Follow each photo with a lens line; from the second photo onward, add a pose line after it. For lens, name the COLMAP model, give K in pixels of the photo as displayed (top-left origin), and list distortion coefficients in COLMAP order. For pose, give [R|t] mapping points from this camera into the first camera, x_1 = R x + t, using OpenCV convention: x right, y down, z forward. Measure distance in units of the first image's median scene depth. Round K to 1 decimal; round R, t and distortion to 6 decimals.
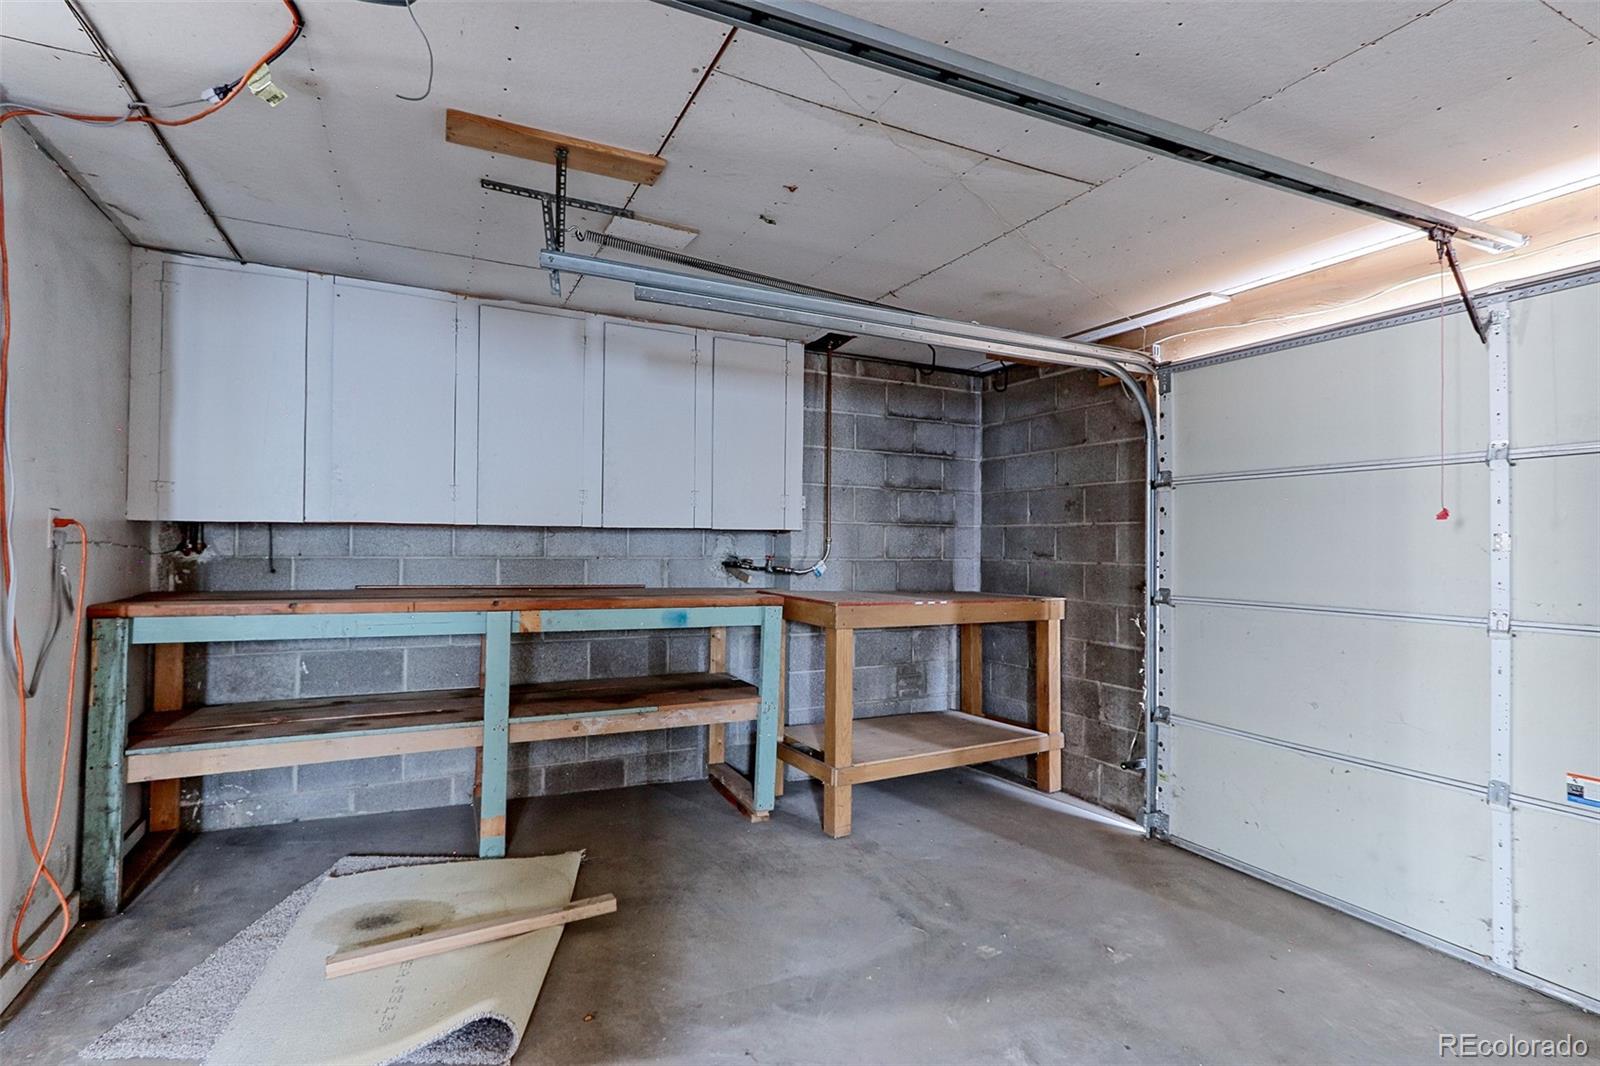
lens RADIAL K [[772.5, 0, 799.4], [0, 772.5, 522.3], [0, 0, 1]] dist [0.011151, 0.003017]
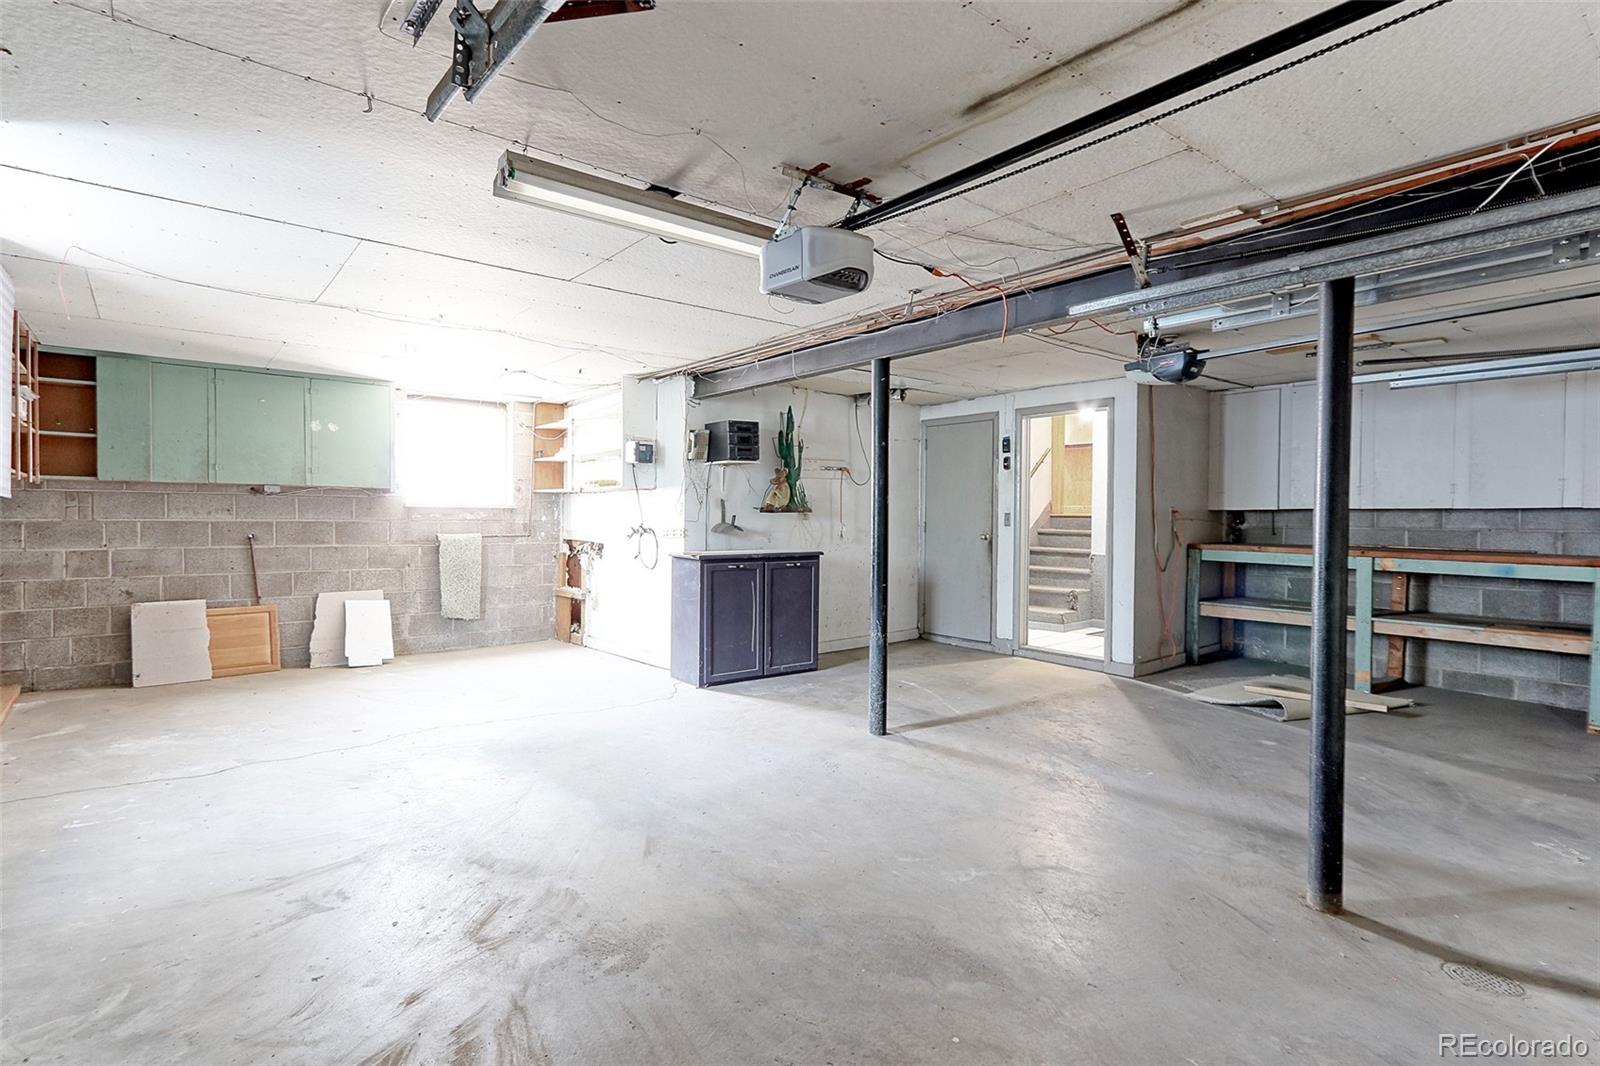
lens RADIAL K [[772.5, 0, 808.6], [0, 772.5, 532.6], [0, 0, 1]] dist [0.011151, 0.003017]
pose [[0.226945, 0.009912, -0.973857, 1.024181], [0.021183, 0.999661, 0.015111, 0.004158], [0.973677, -0.024058, 0.226658, -0.627162]]
